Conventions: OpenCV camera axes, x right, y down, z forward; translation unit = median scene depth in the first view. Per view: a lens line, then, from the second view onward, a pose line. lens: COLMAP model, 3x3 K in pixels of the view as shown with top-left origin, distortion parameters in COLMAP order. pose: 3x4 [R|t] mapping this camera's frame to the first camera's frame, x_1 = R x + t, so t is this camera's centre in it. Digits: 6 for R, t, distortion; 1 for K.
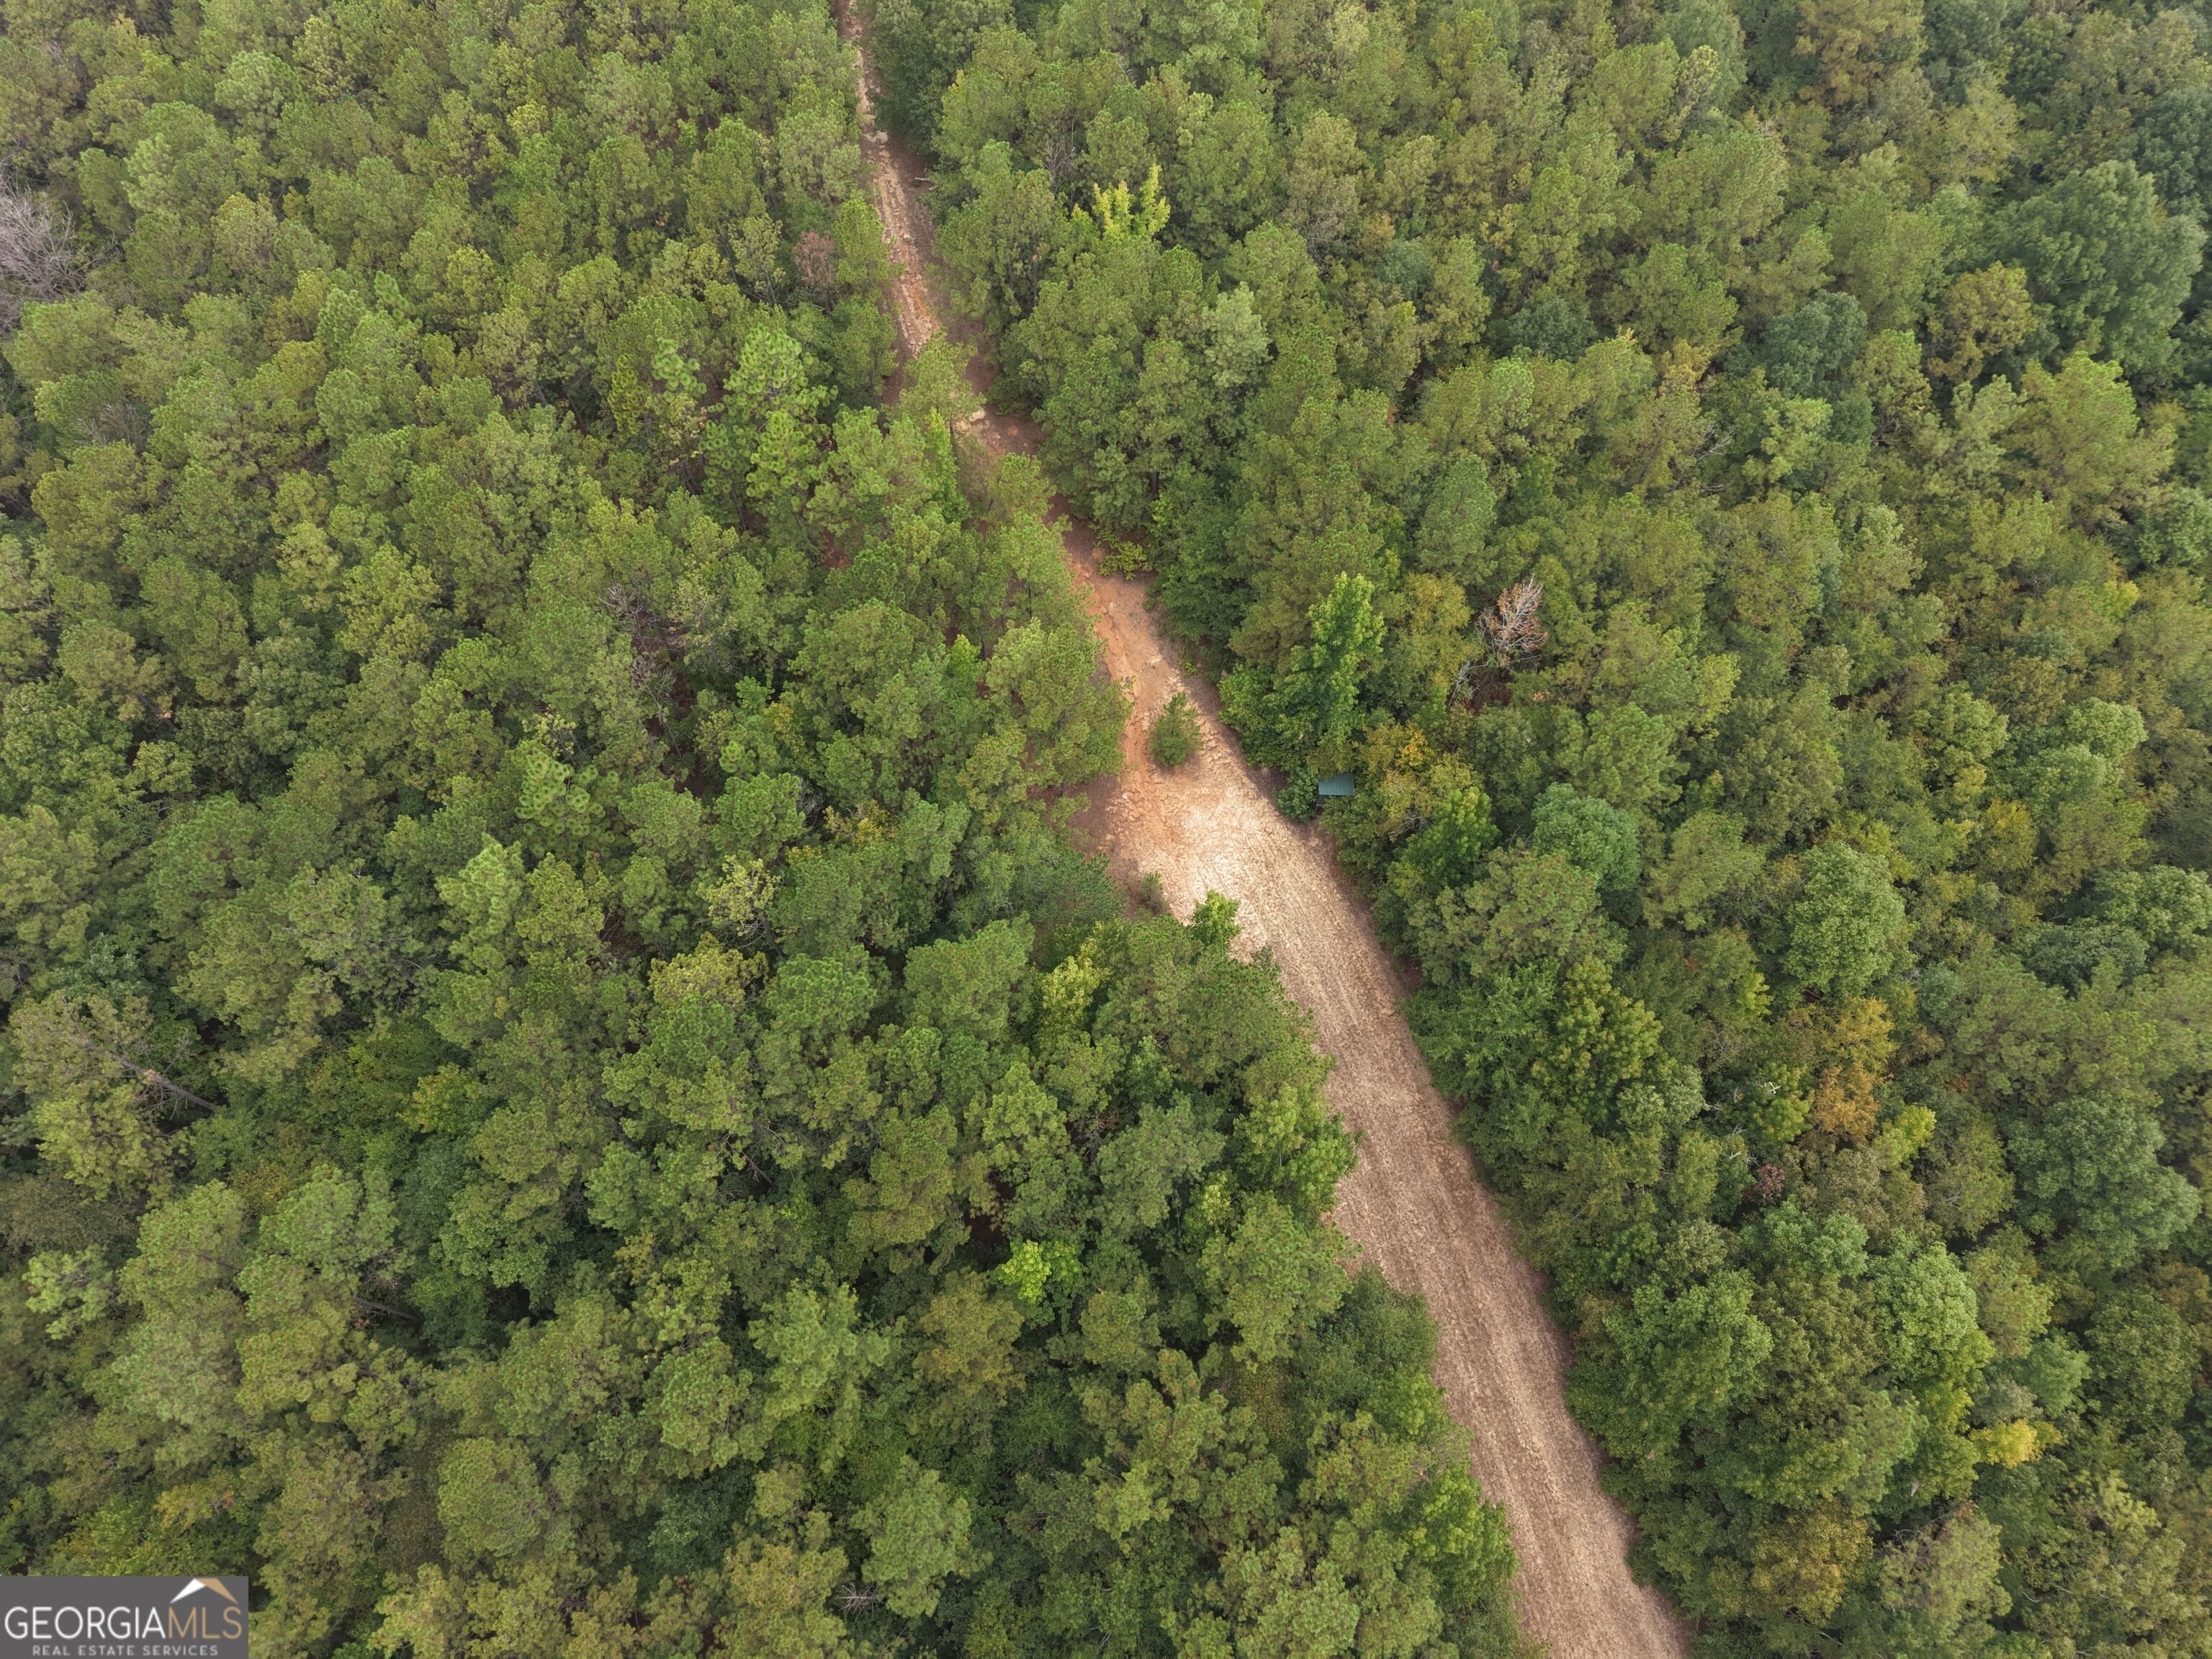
lens RADIAL K [[1440.9, 0, 1104.8], [0, 1440.9, 847.8], [0, 0, 1]] dist [0.027388, -0.032665]
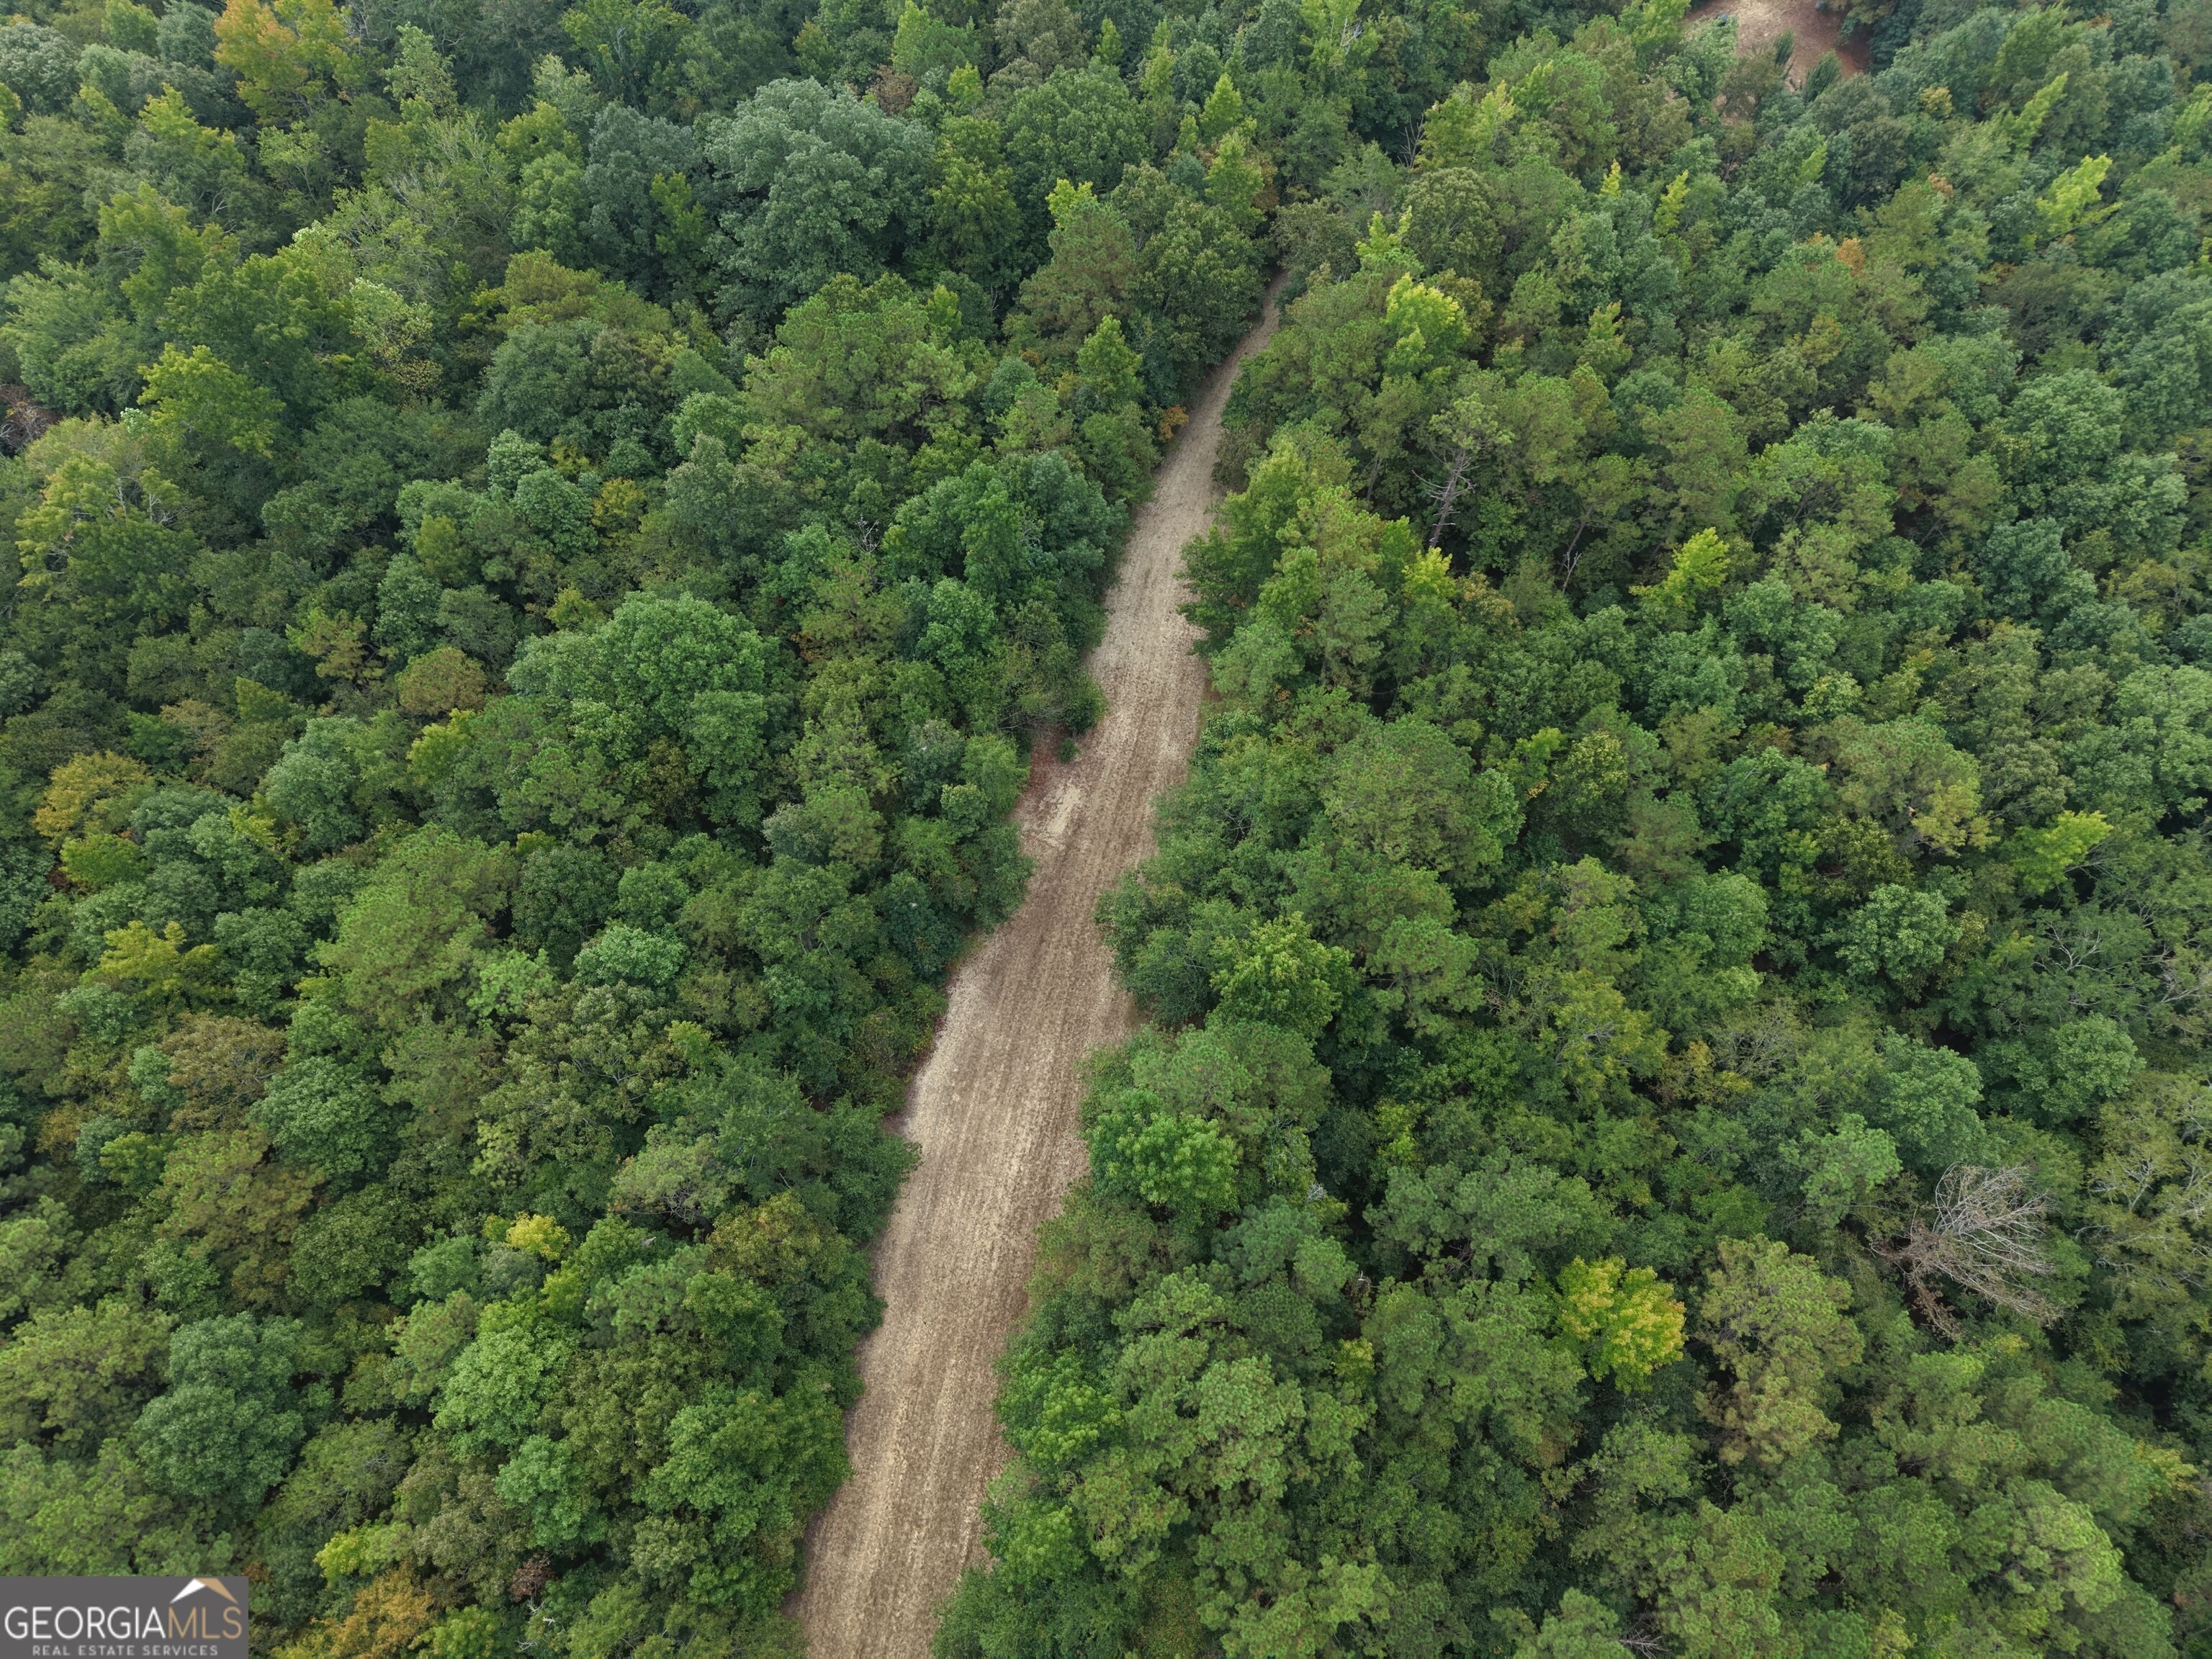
lens RADIAL K [[1440.9, 0, 1104.8], [0, 1440.9, 847.8], [0, 0, 1]] dist [0.027388, -0.032665]
pose [[-0.900648, -0.383261, 0.204804, 0.146113], [0.389365, -0.502483, 0.771949, -0.093950], [-0.192947, 0.774998, 0.601788, 0.074149]]
